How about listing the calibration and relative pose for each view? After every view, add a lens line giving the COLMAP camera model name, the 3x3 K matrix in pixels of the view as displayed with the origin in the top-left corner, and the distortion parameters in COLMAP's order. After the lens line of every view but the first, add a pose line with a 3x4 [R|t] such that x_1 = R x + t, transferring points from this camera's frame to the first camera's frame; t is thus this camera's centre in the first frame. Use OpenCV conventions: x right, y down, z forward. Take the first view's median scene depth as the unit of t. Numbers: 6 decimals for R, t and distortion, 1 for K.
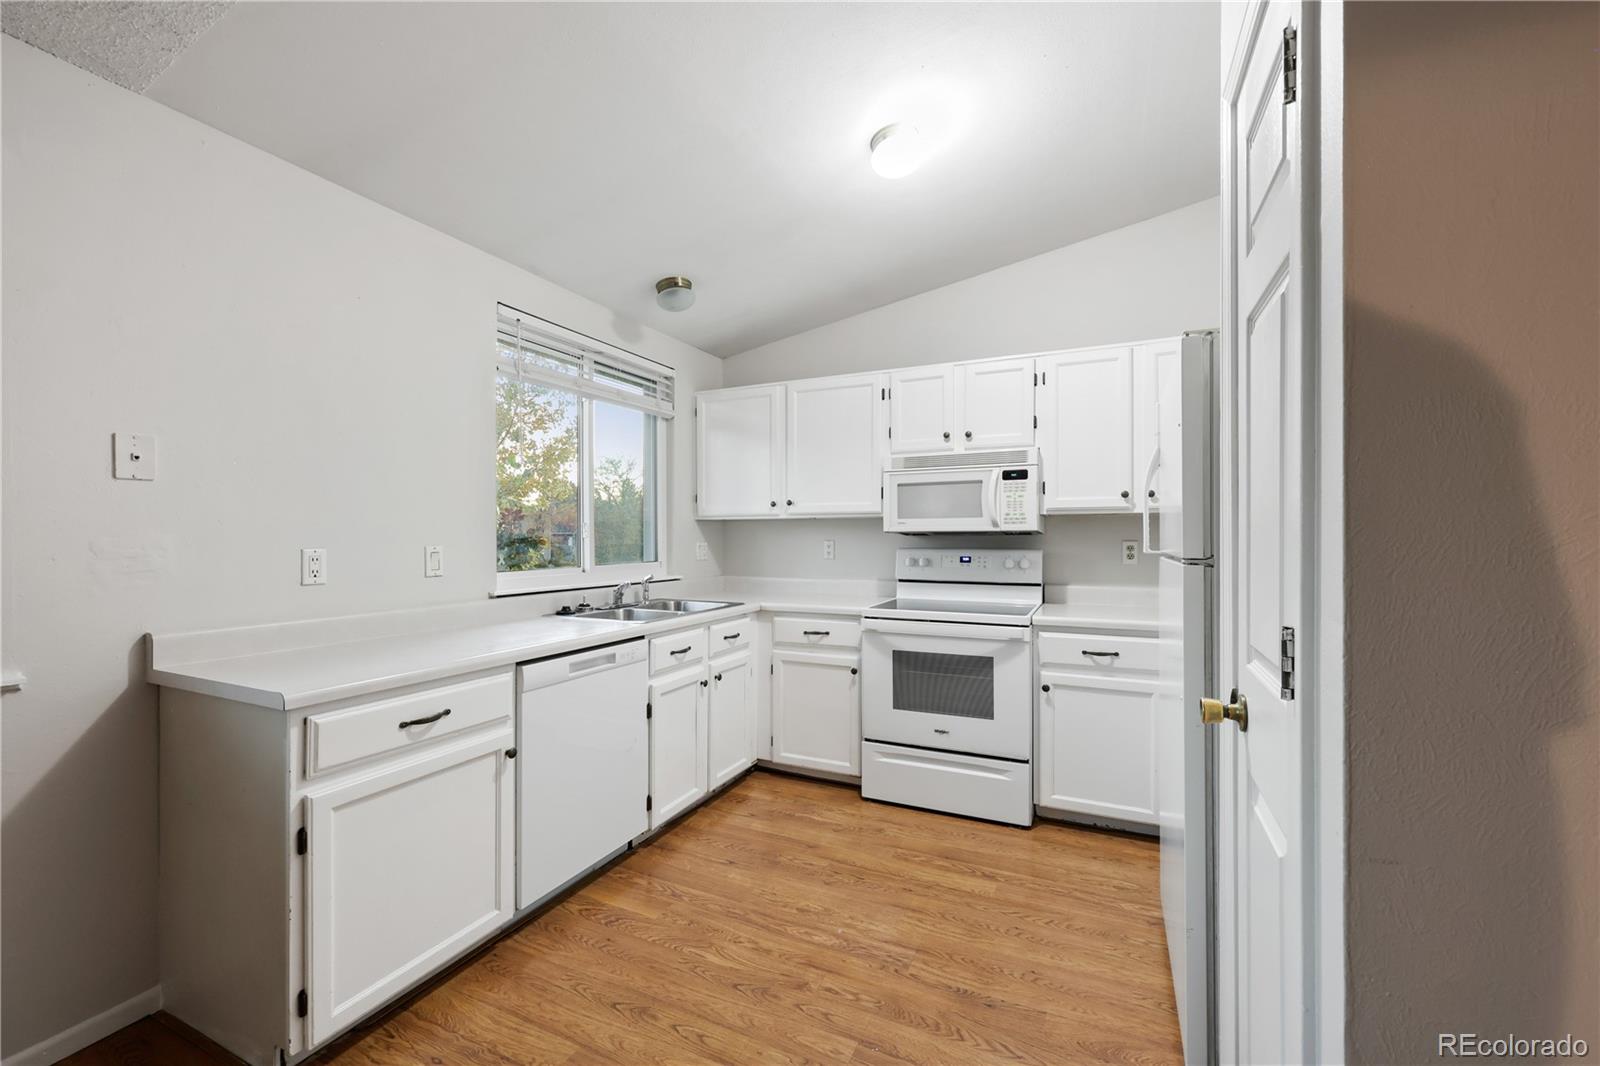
lens RADIAL K [[645.2, 0, 805.7], [0, 645.2, 536.8], [0, 0, 1]] dist [0.001401, 0.000427]
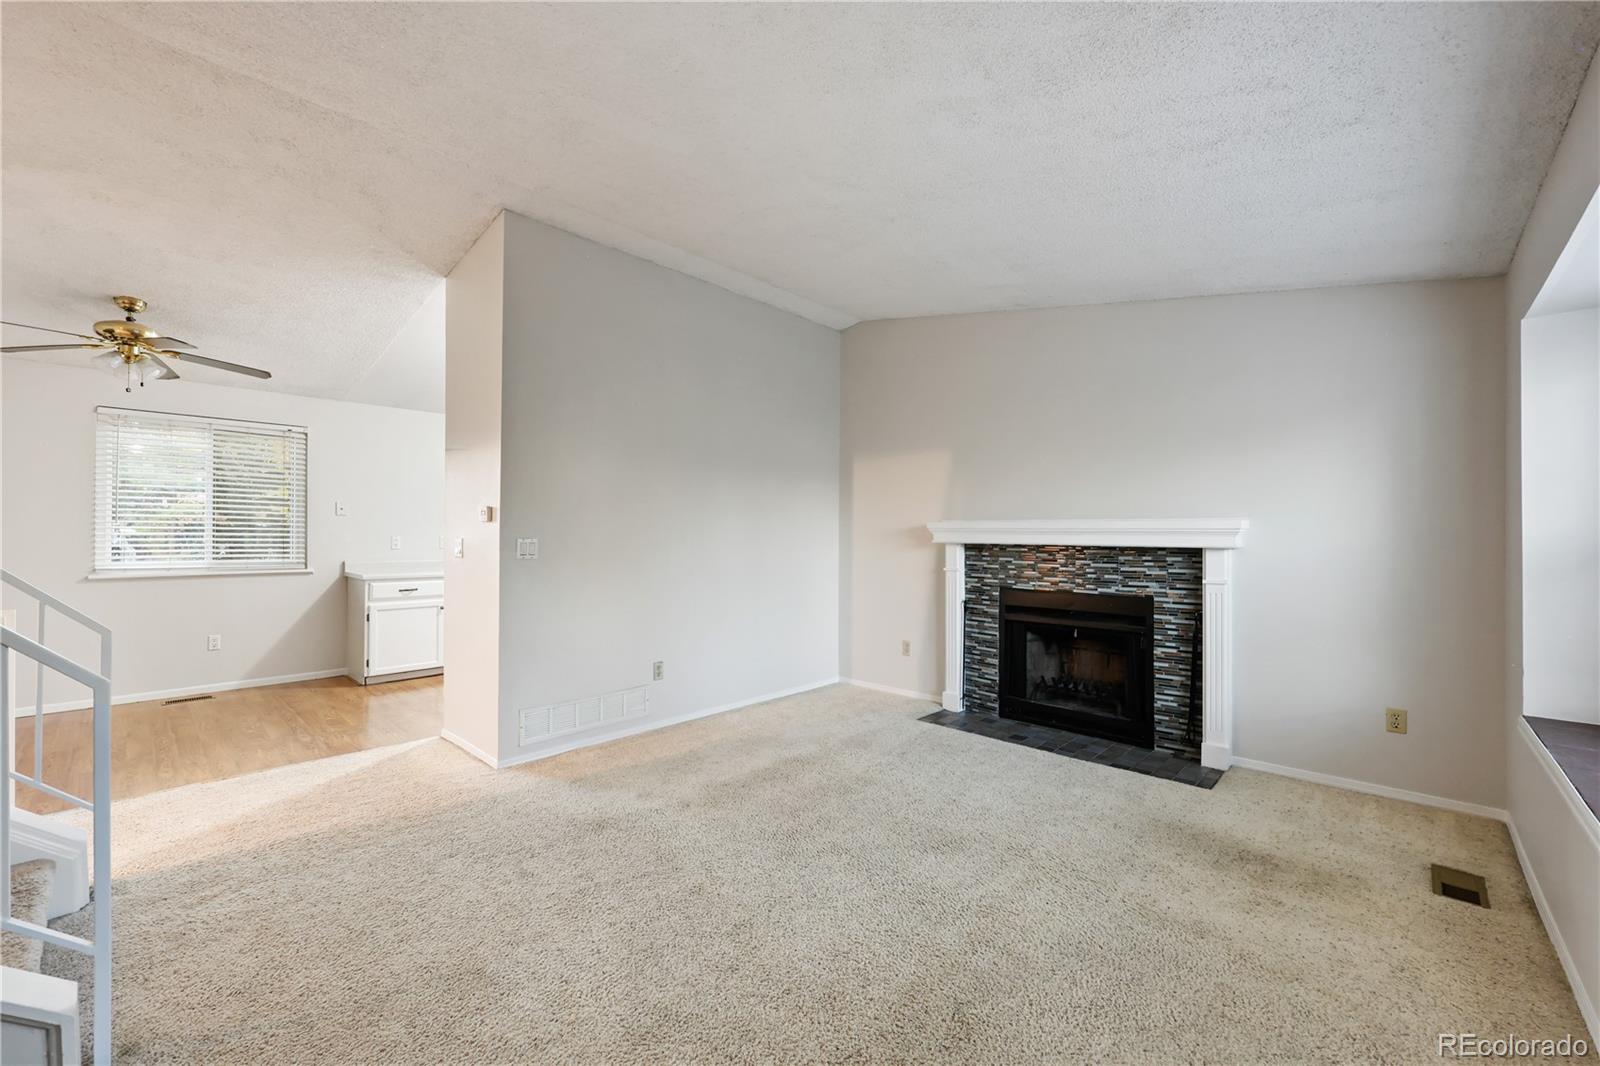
lens RADIAL K [[645.2, 0, 808.2], [0, 645.2, 526.5], [0, 0, 1]] dist [0.001401, 0.000427]
pose [[0.949251, 0.001339, -0.314518, 1.302415], [-0.005194, 0.999921, -0.011419, -0.002928], [0.314478, 0.012473, 0.949183, -0.800106]]
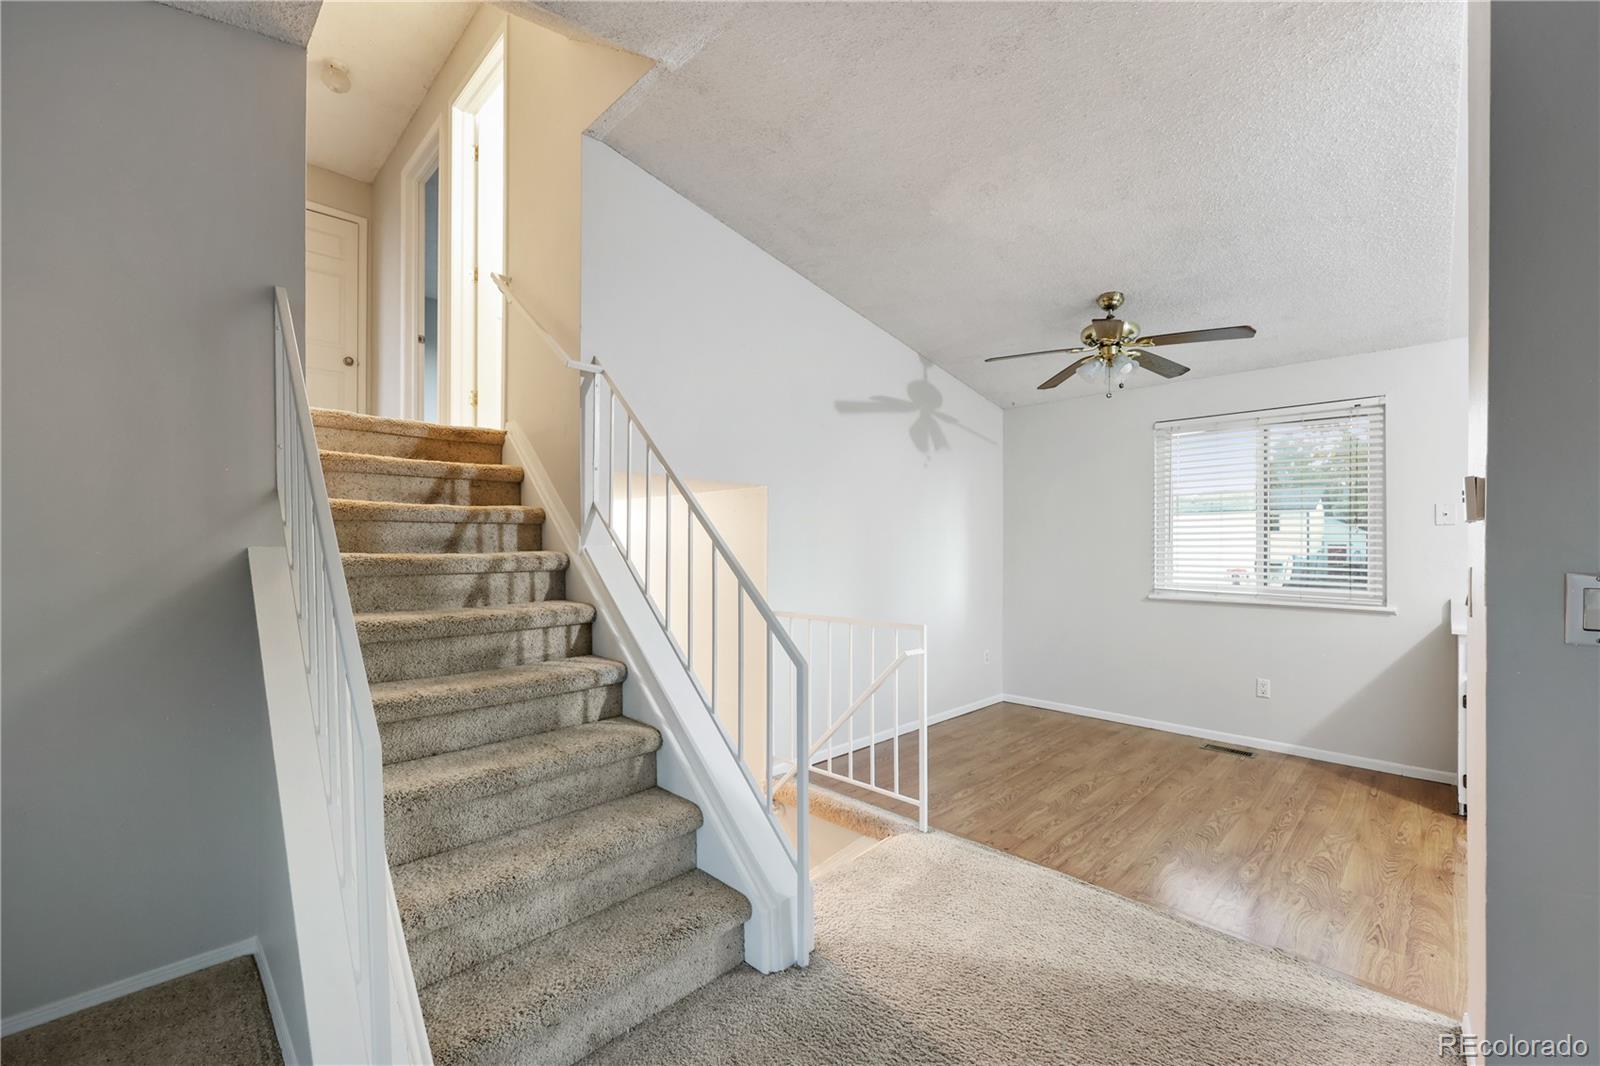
lens RADIAL K [[645.2, 0, 809.3], [0, 645.2, 545.5], [0, 0, 1]] dist [0.001401, 0.000427]
pose [[-0.336100, -0.003464, -0.941820, 0.906413], [-0.004938, 0.999986, -0.001916, -0.004248], [0.941814, 0.004007, -0.336112, -0.131493]]
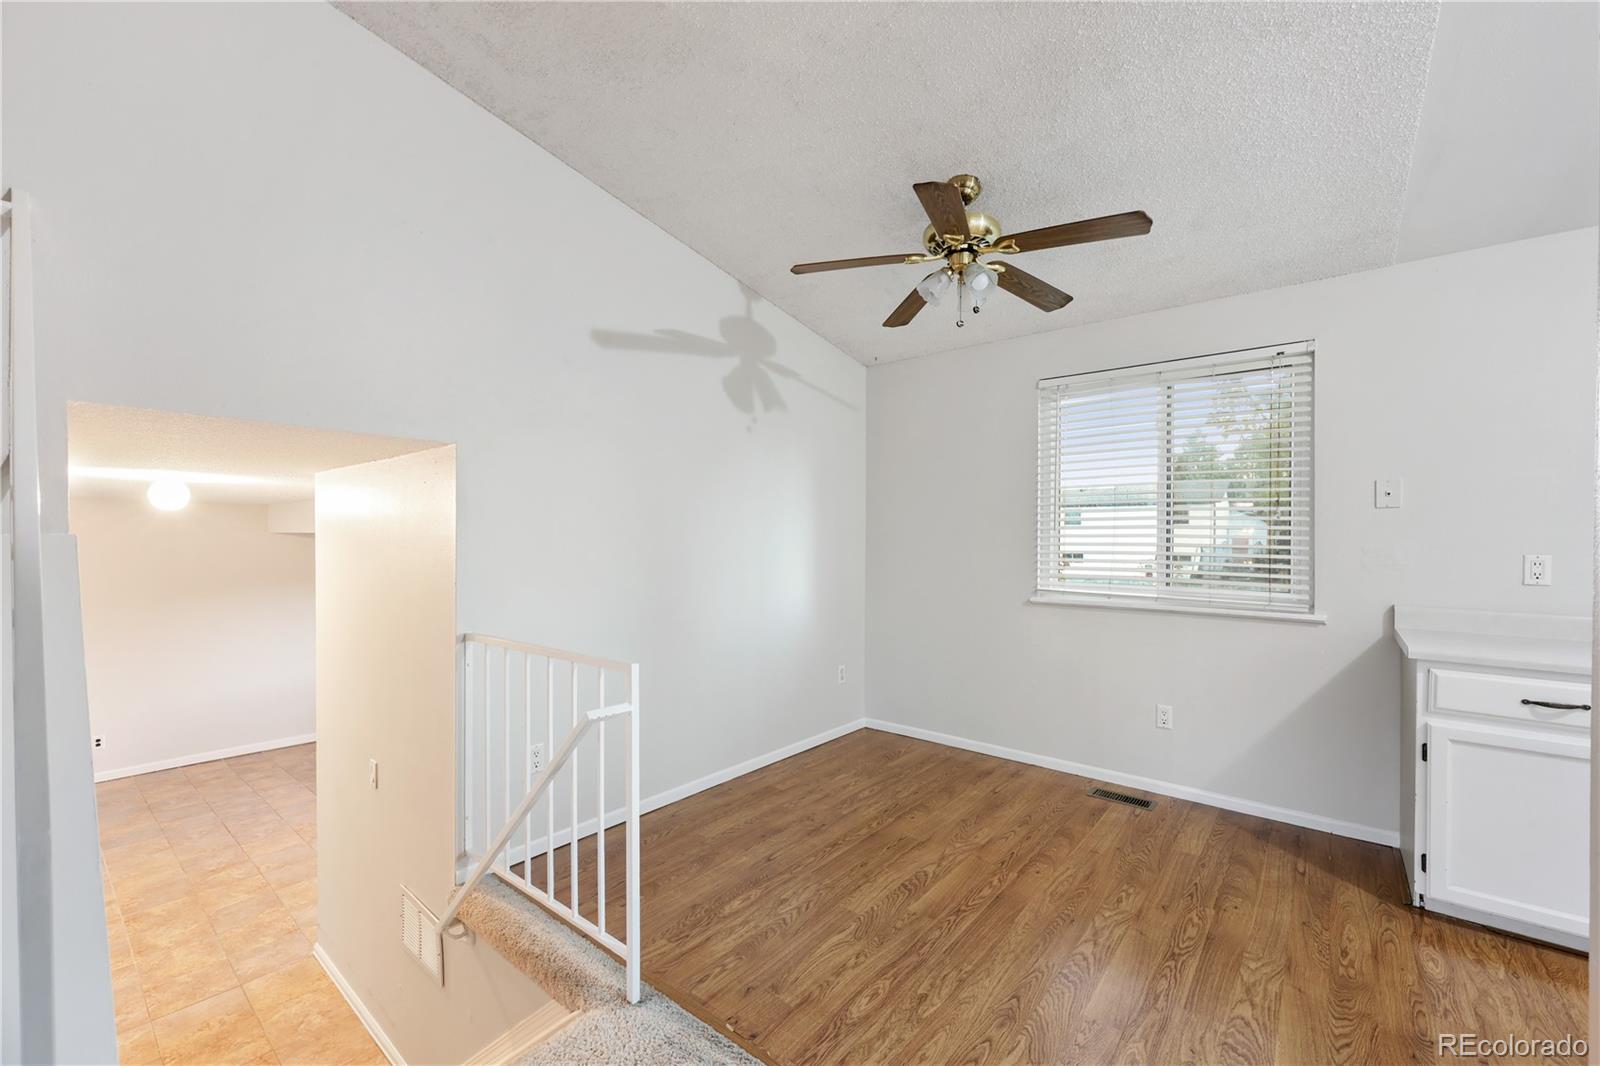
lens RADIAL K [[645.2, 0, 808.2], [0, 645.2, 542.6], [0, 0, 1]] dist [0.001401, 0.000427]
pose [[-0.244133, 0.005134, -0.969728, 0.481099], [-0.005266, 0.999964, 0.006619, -0.002974], [0.969728, 0.006722, -0.244097, 0.000182]]
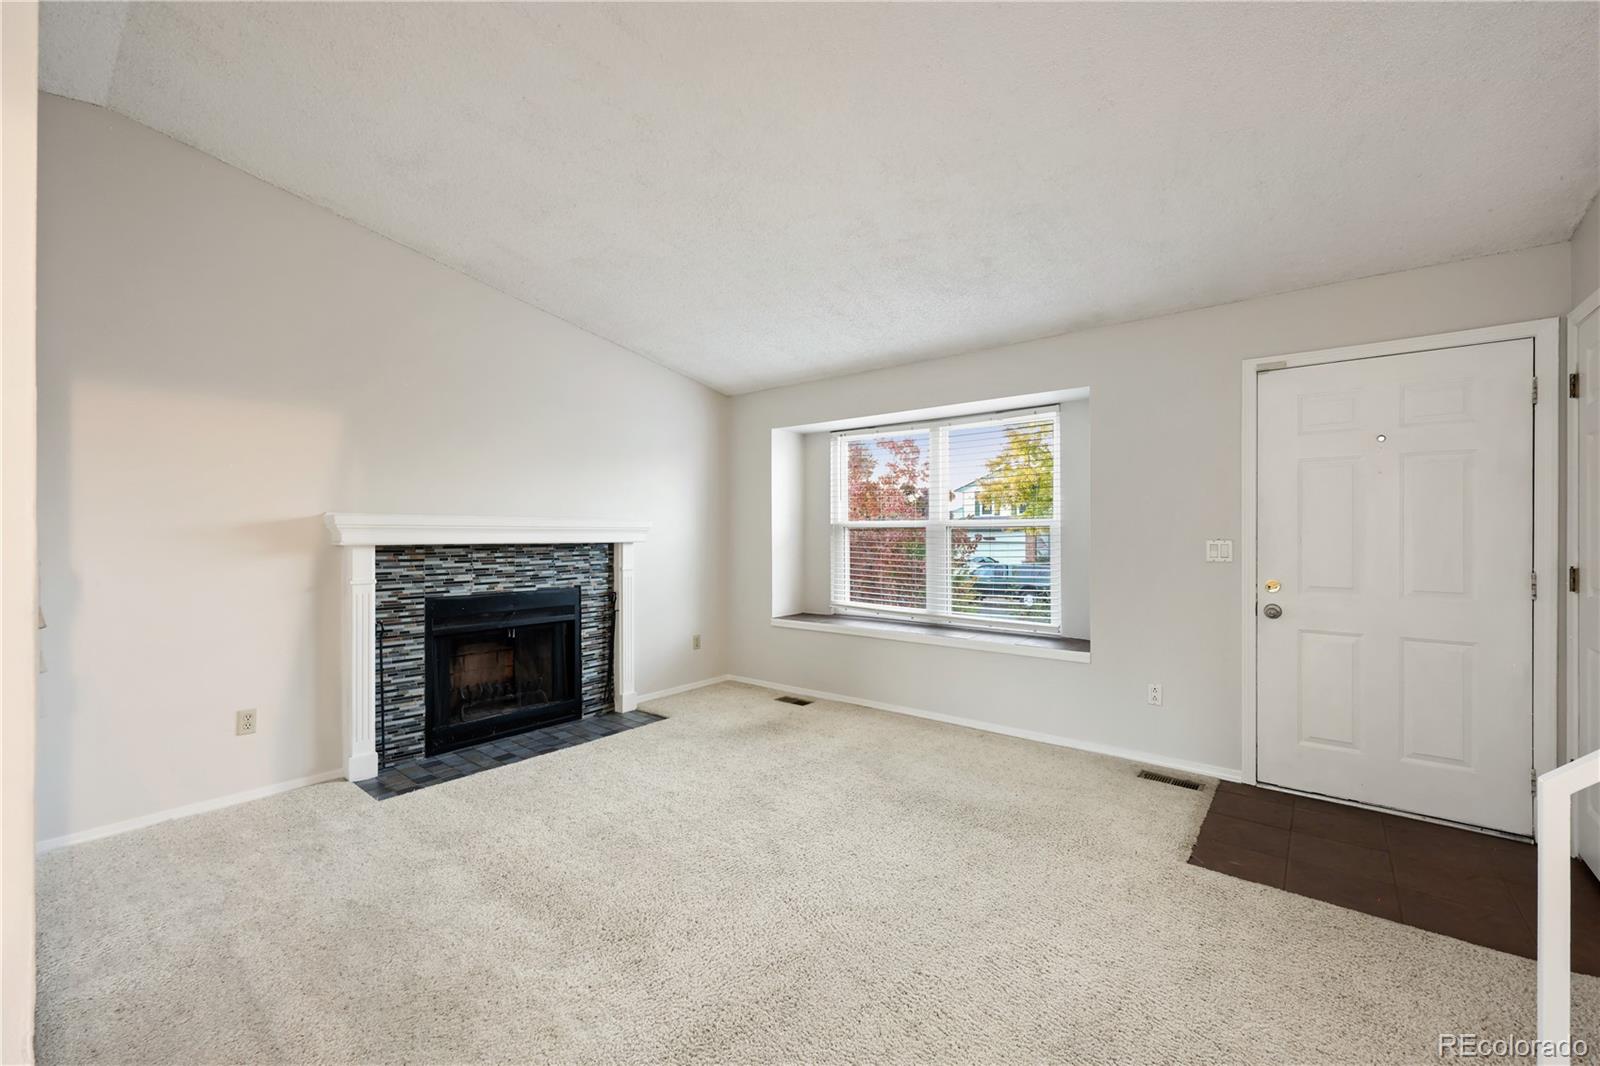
lens RADIAL K [[645.2, 0, 810.9], [0, 645.2, 531.6], [0, 0, 1]] dist [0.001401, 0.000427]
pose [[0.231436, 0.002444, 0.972847, 0.263309], [0.001160, 0.999995, -0.002788, -0.001594], [-0.972849, 0.001773, 0.231432, -0.232916]]
